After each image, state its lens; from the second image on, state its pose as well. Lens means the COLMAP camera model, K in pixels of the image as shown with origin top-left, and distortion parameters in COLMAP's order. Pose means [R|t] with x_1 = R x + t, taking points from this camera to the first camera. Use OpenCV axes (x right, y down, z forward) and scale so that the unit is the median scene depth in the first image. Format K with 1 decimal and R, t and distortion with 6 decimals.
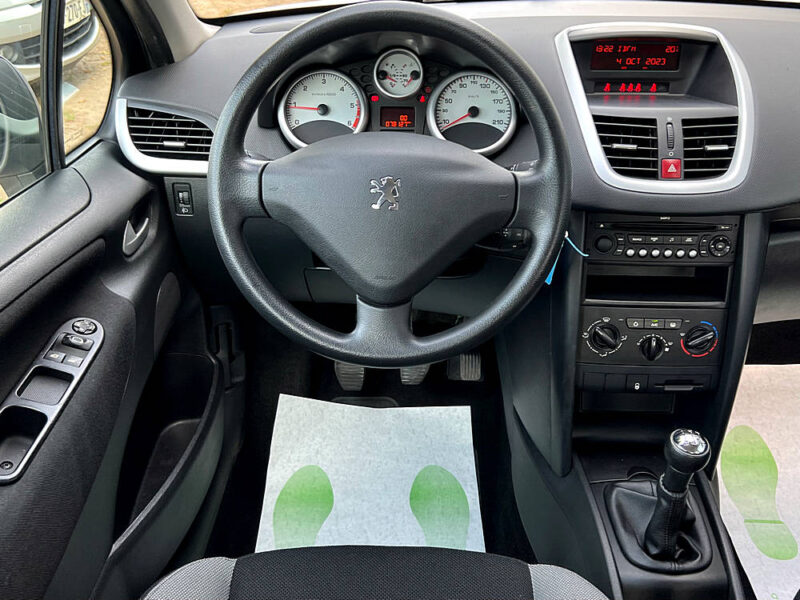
lens RADIAL K [[816.3, 0, 407.1], [0, 816.3, 290.7], [0, 0, 1]] dist [0.065417, 0.000000]
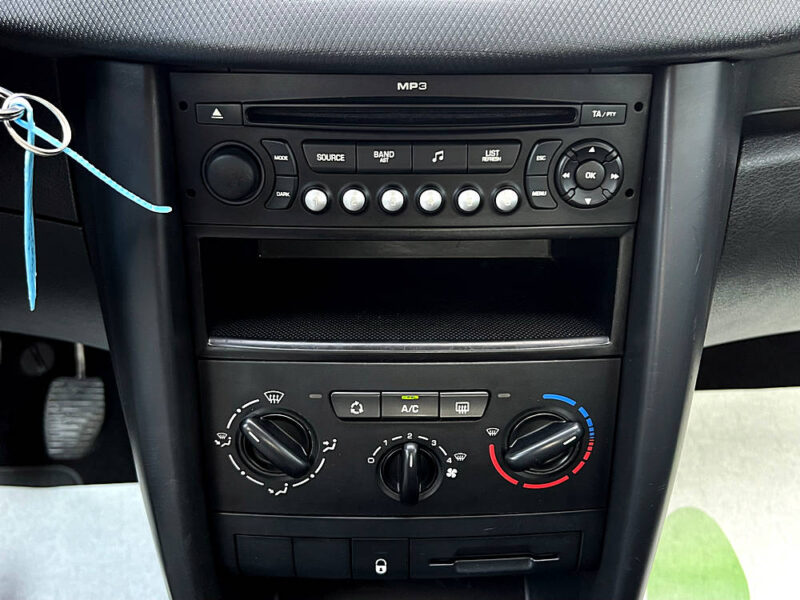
lens RADIAL K [[806.7, 0, 403.9], [0, 806.7, 313.4], [0, 0, 1]] dist [0.076399, 0.000000]
pose [[0.999534, -0.022828, 0.020268, 0.285582], [0.020823, 0.995339, 0.094164, -0.029933], [-0.022323, -0.093698, 0.995350, 0.649362]]
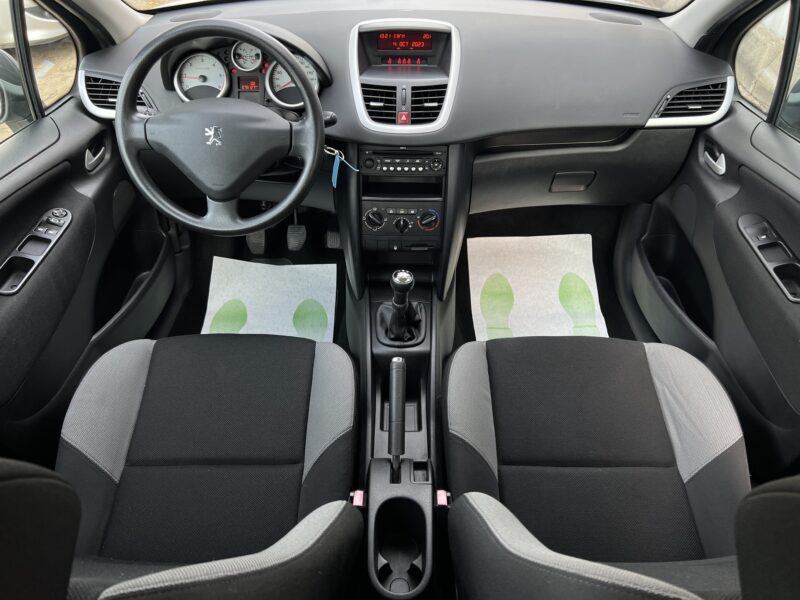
lens RADIAL K [[601.6, 0, 393.1], [0, 601.6, 301.7], [0, 0, 1]] dist [0.057943, -0.026701]
pose [[0.999948, -0.004615, -0.009056, 0.286029], [0.006187, 0.983254, 0.182137, -0.002888], [0.008064, -0.182183, 0.983232, -0.268597]]
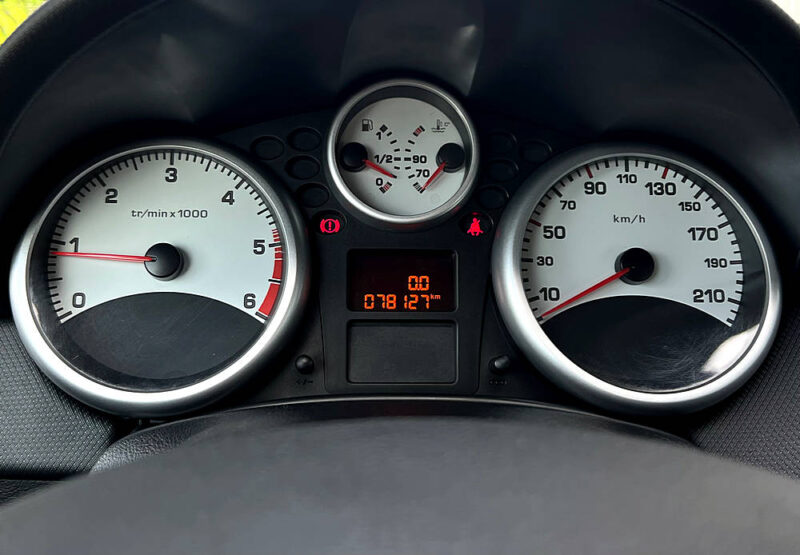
lens RADIAL K [[832.3, 0, 397.5], [0, 832.3, 270.9], [0, 0, 1]] dist [0.077335, 0.000000]
pose [[0.997341, -0.005835, 0.072647, -0.037034], [0.016599, 0.988778, -0.148470, -0.168464], [-0.070965, 0.149281, 0.986245, 0.678445]]
